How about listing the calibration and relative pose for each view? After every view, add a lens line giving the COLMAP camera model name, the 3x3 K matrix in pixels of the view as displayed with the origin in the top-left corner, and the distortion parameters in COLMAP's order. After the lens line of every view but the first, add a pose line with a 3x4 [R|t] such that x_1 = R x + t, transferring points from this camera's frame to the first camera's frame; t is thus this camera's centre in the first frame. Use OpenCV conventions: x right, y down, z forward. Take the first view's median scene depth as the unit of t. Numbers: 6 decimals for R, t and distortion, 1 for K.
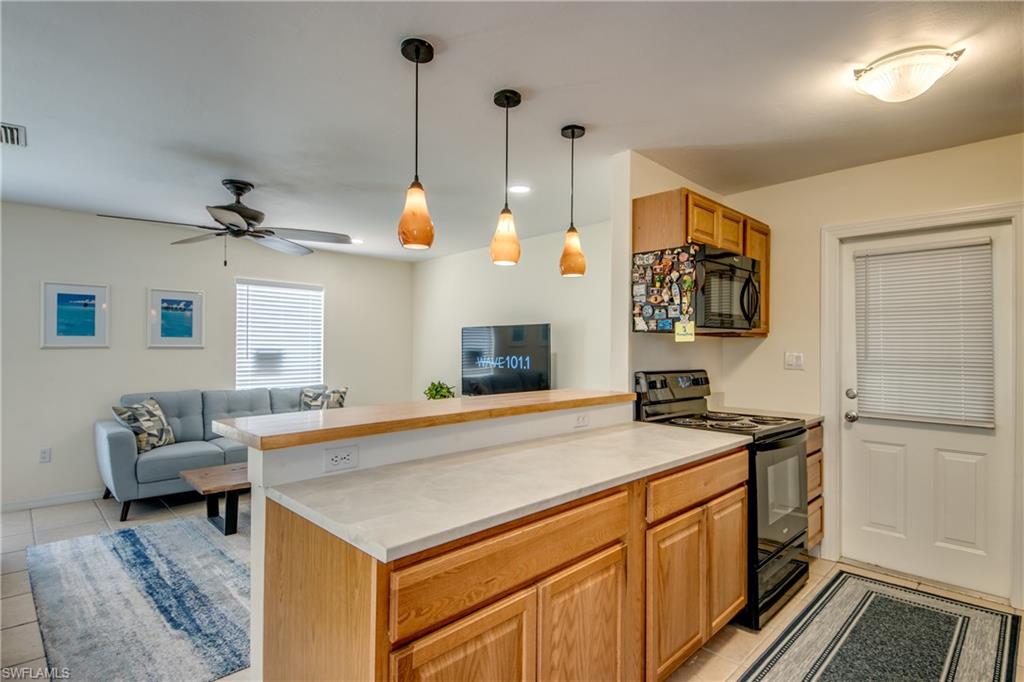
lens RADIAL K [[517.2, 0, 510.5], [0, 517.2, 340.6], [0, 0, 1]] dist [0.019646, -0.019053]
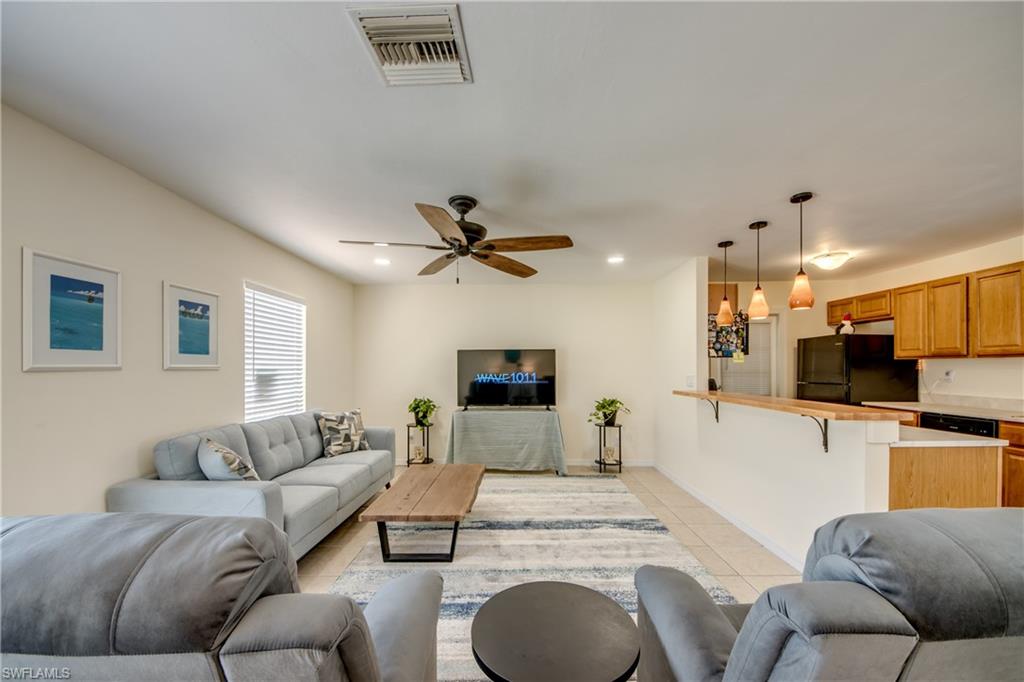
lens RADIAL K [[398.8, 0, 515.7], [0, 398.8, 363.9], [0, 0, 1]] dist [0.018063, -0.012418]
pose [[0.699230, -0.000597, 0.714897, -1.137527], [-0.004724, 0.999974, 0.005456, 0.002542], [-0.714881, -0.007192, 0.699209, 0.454772]]
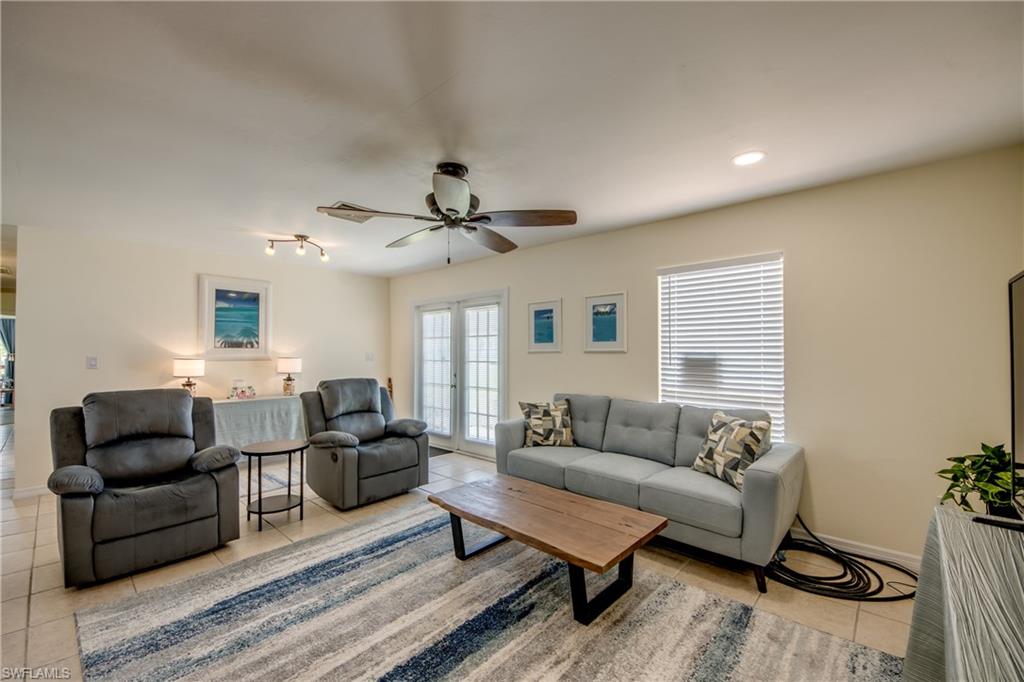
lens RADIAL K [[398.8, 0, 508.7], [0, 398.8, 359.9], [0, 0, 1]] dist [0.018063, -0.012418]
pose [[0.064511, 0.014351, -0.997814, 0.173439], [0.013258, 0.999796, 0.015237, 0.022892], [0.997829, -0.014212, 0.064307, 1.198758]]
